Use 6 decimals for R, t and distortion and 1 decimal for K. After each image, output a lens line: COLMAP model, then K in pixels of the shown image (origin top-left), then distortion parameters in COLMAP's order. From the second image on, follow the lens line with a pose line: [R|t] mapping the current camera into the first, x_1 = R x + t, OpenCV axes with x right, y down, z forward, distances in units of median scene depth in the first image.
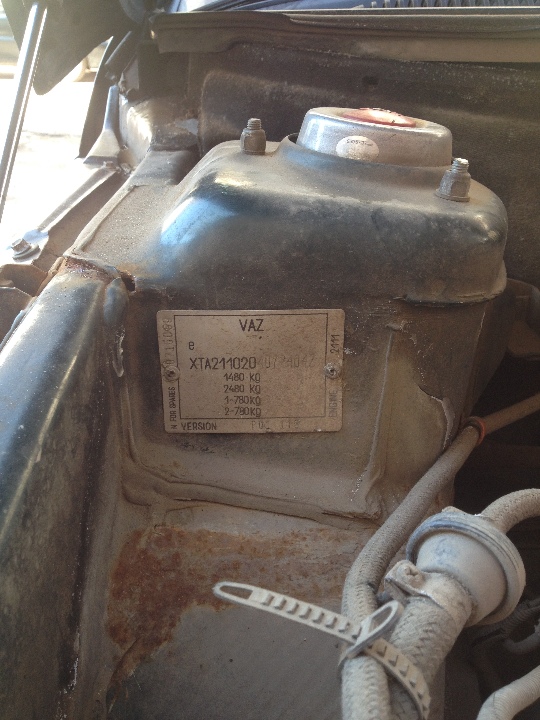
lens RADIAL K [[667.2, 0, 270.0], [0, 667.2, 360.0], [0, 0, 1]] dist [0.154621, -0.318005]
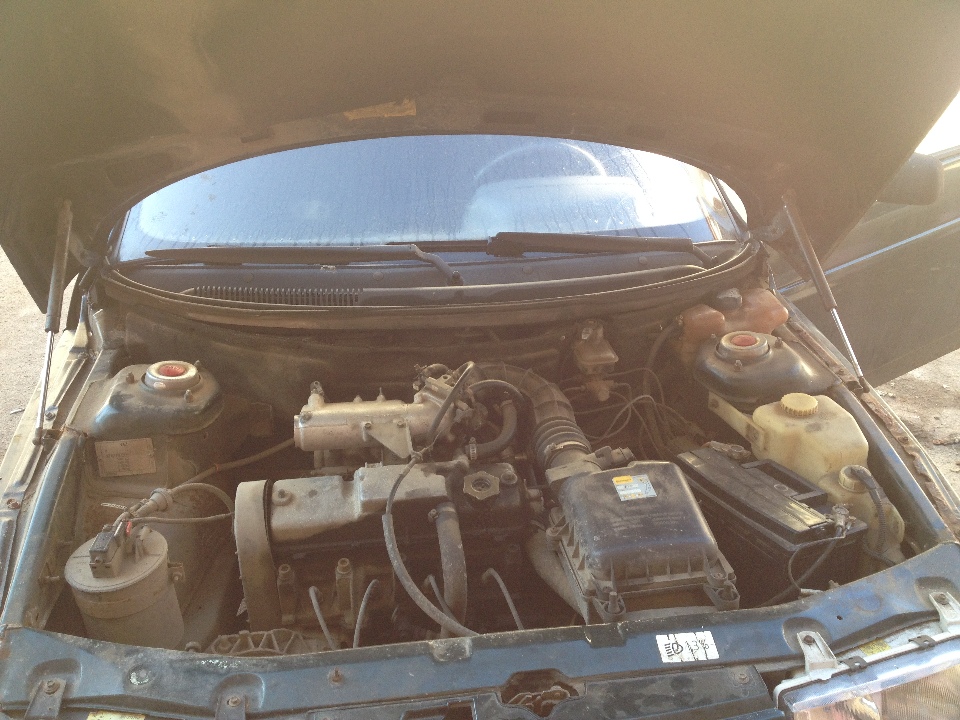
lens RADIAL K [[889.7, 0, 481.2], [0, 889.7, 363.8], [0, 0, 1]] dist [0.147920, -0.301820]
pose [[0.986728, -0.059802, 0.150966, 1.087919], [0.062100, 0.998014, -0.010550, -0.296108], [-0.150035, 0.019785, 0.988483, -3.818717]]
